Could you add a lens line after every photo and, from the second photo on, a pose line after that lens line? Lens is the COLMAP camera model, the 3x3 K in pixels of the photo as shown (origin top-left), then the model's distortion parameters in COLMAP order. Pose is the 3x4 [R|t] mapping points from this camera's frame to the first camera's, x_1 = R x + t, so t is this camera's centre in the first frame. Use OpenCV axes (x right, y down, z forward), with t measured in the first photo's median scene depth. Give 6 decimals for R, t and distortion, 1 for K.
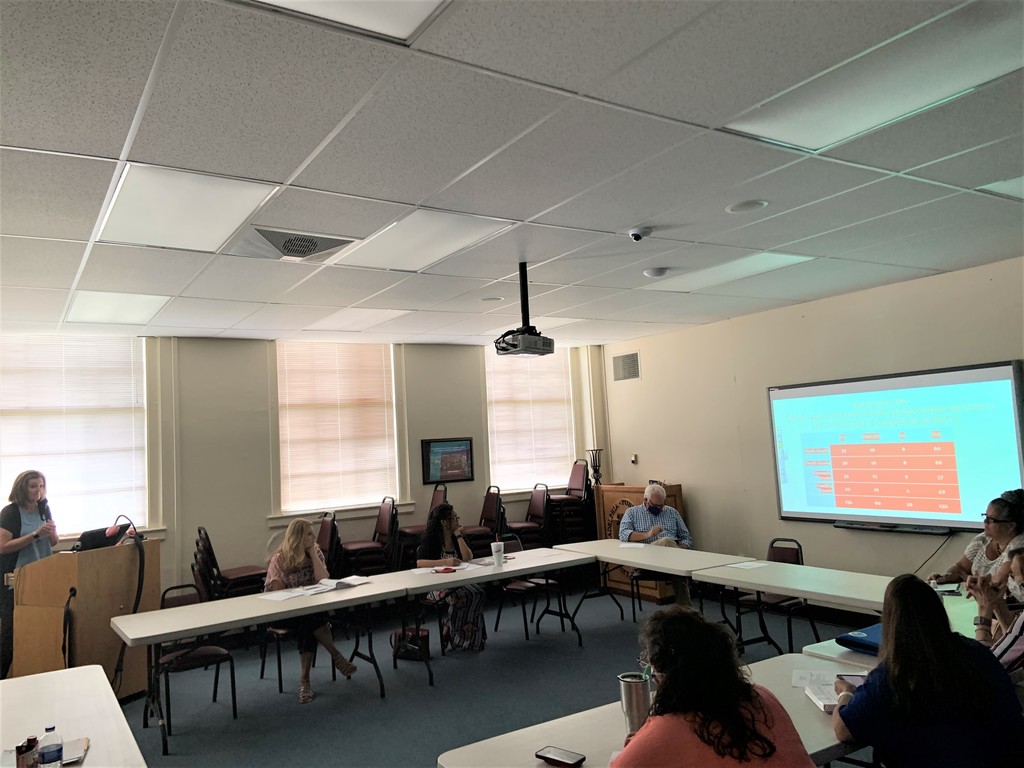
lens RADIAL K [[759.6, 0, 506.4], [0, 759.6, 379.4], [0, 0, 1]] dist [0.152584, -0.187395]
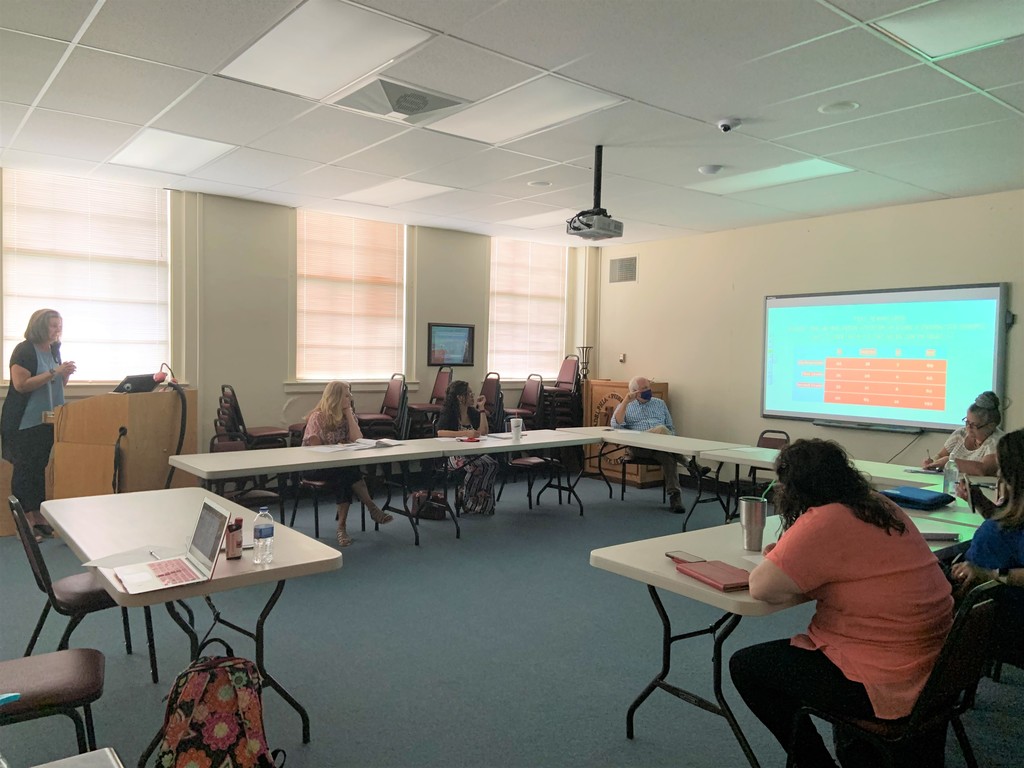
lens RADIAL K [[759.6, 0, 506.4], [0, 759.6, 379.4], [0, 0, 1]] dist [0.152584, -0.187395]
pose [[0.991869, 0.070889, 0.105687, -0.126043], [-0.082525, 0.990485, 0.110128, 0.037494], [-0.096875, -0.117954, 0.988282, -0.040518]]
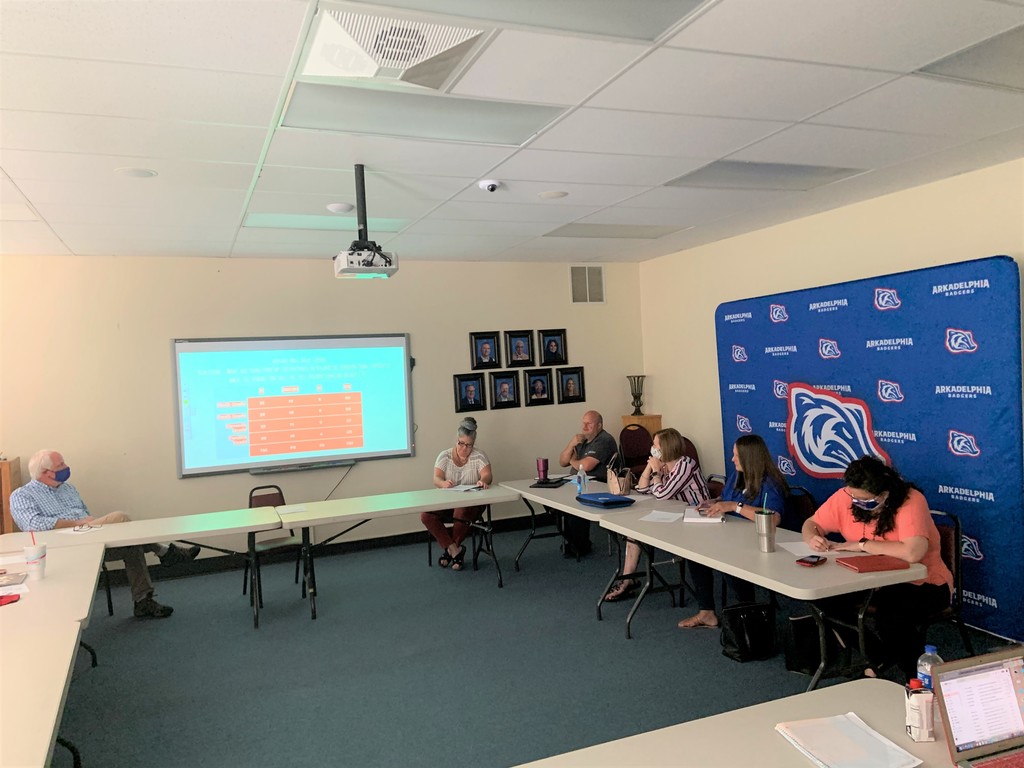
lens RADIAL K [[759.6, 0, 506.4], [0, 759.6, 379.4], [0, 0, 1]] dist [0.152584, -0.187395]
pose [[0.179577, 0.034196, 0.983149, -0.516922], [-0.045030, 0.998634, -0.026510, 0.067243], [-0.982713, -0.039511, 0.180872, 0.442877]]
